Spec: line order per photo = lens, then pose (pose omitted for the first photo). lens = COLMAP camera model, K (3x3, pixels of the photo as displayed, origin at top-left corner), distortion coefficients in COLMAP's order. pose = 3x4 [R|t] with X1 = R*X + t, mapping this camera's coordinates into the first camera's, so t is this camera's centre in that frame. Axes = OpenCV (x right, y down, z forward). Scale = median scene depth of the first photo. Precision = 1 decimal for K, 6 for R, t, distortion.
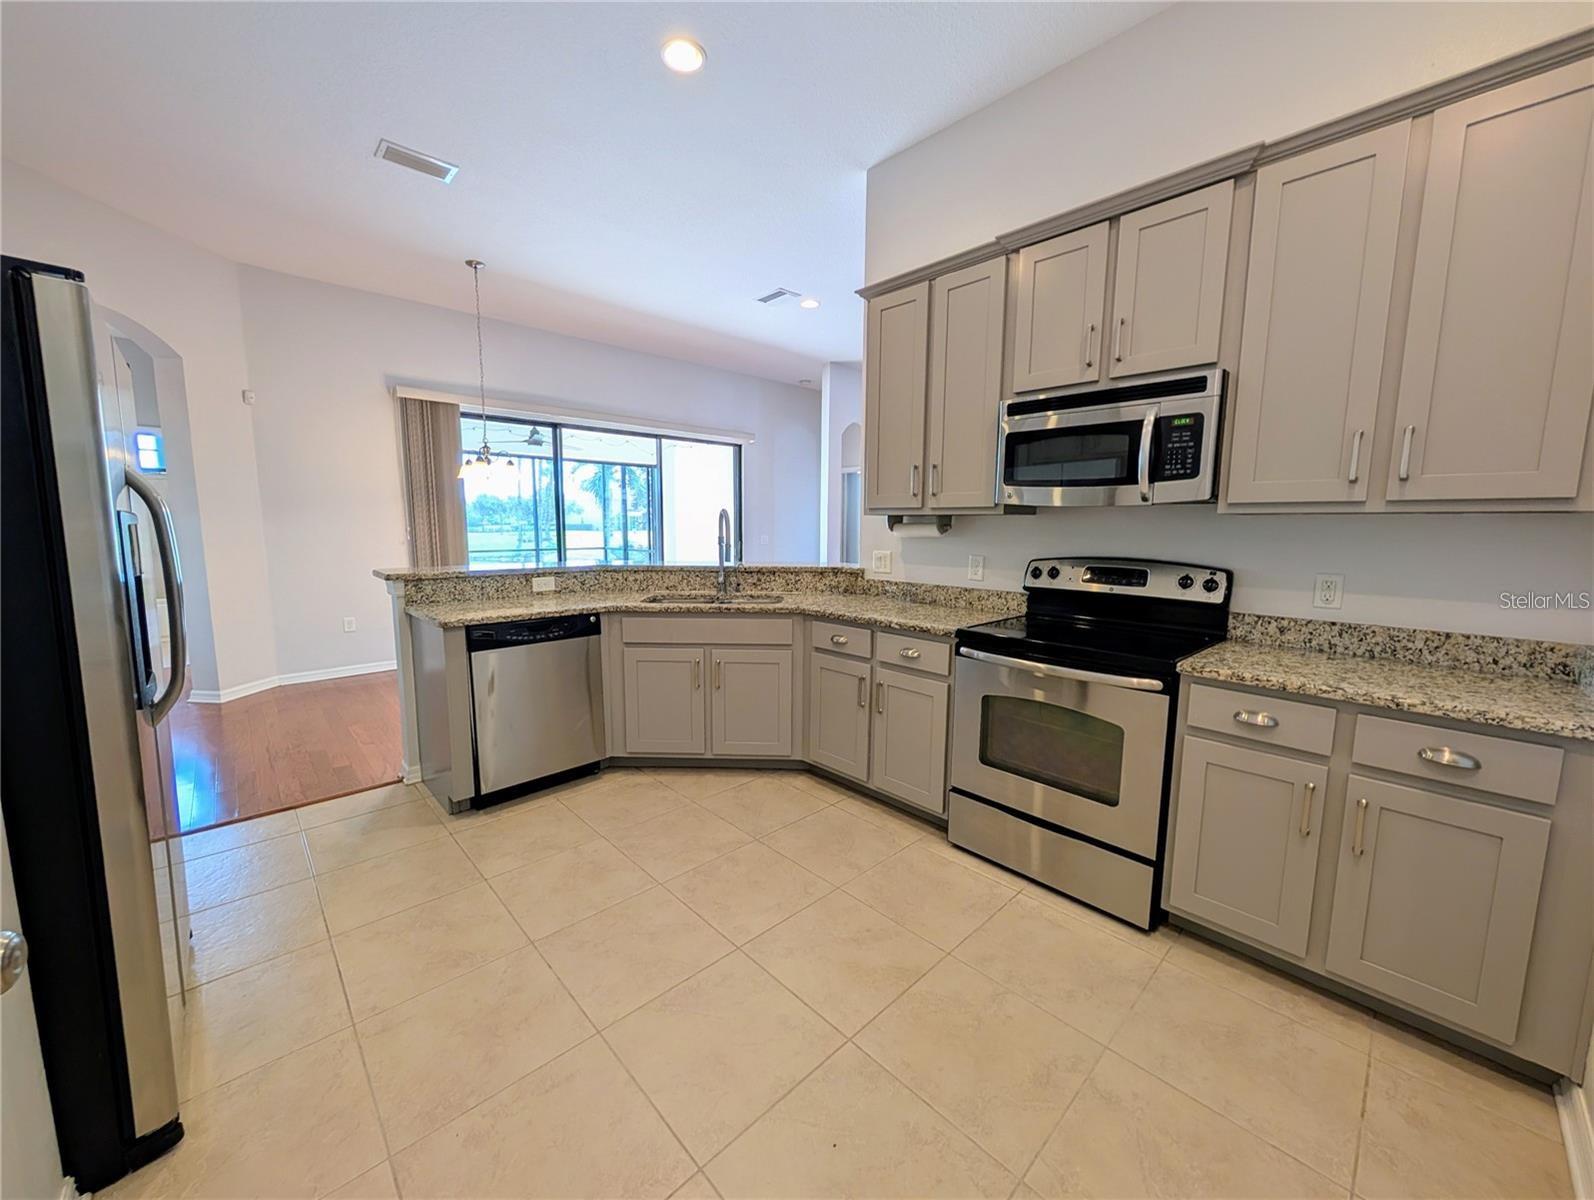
lens RADIAL K [[605.1, 0, 797.1], [0, 605.1, 598.0], [0, 0, 1]] dist [-0.004798, 0.000464]
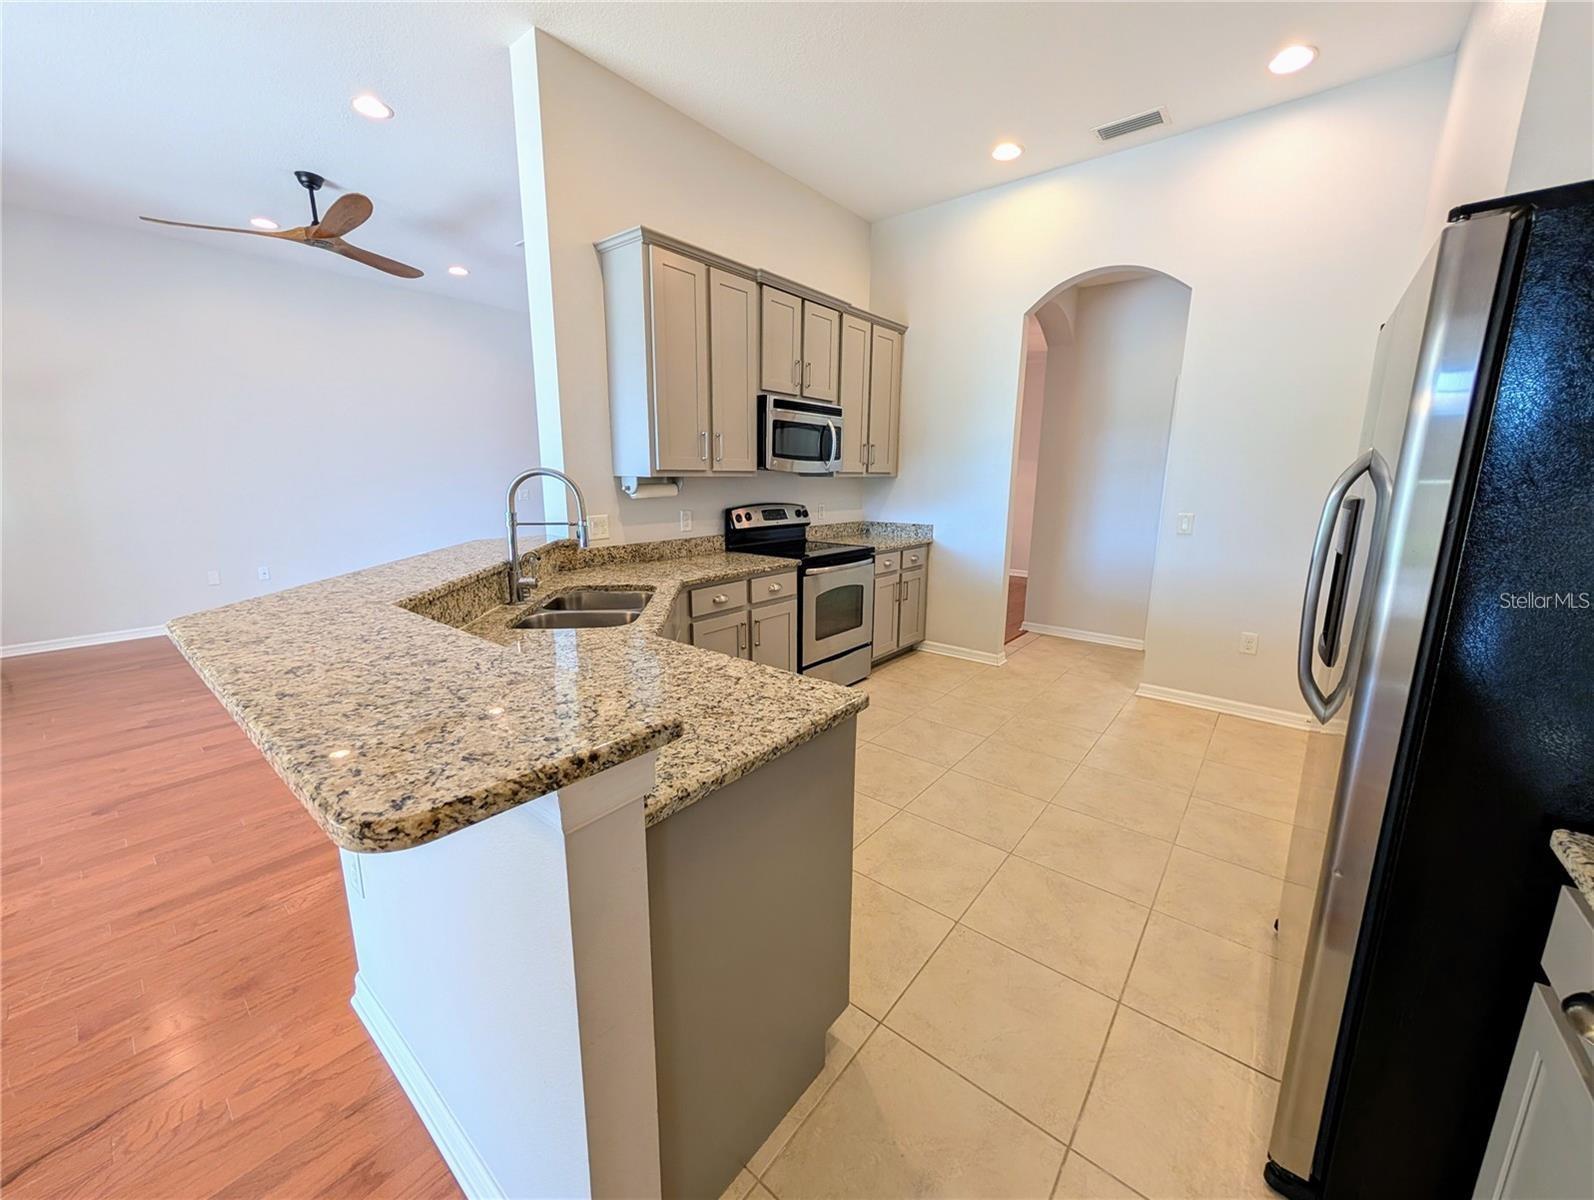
lens RADIAL K [[605.1, 0, 794.0], [0, 605.1, 596.7], [0, 0, 1]] dist [-0.004798, 0.000464]
pose [[-0.132140, -0.202662, 0.970292, -1.136784], [0.115915, 0.969000, 0.218179, -0.174868], [-0.984430, 0.141301, -0.104552, 1.174281]]
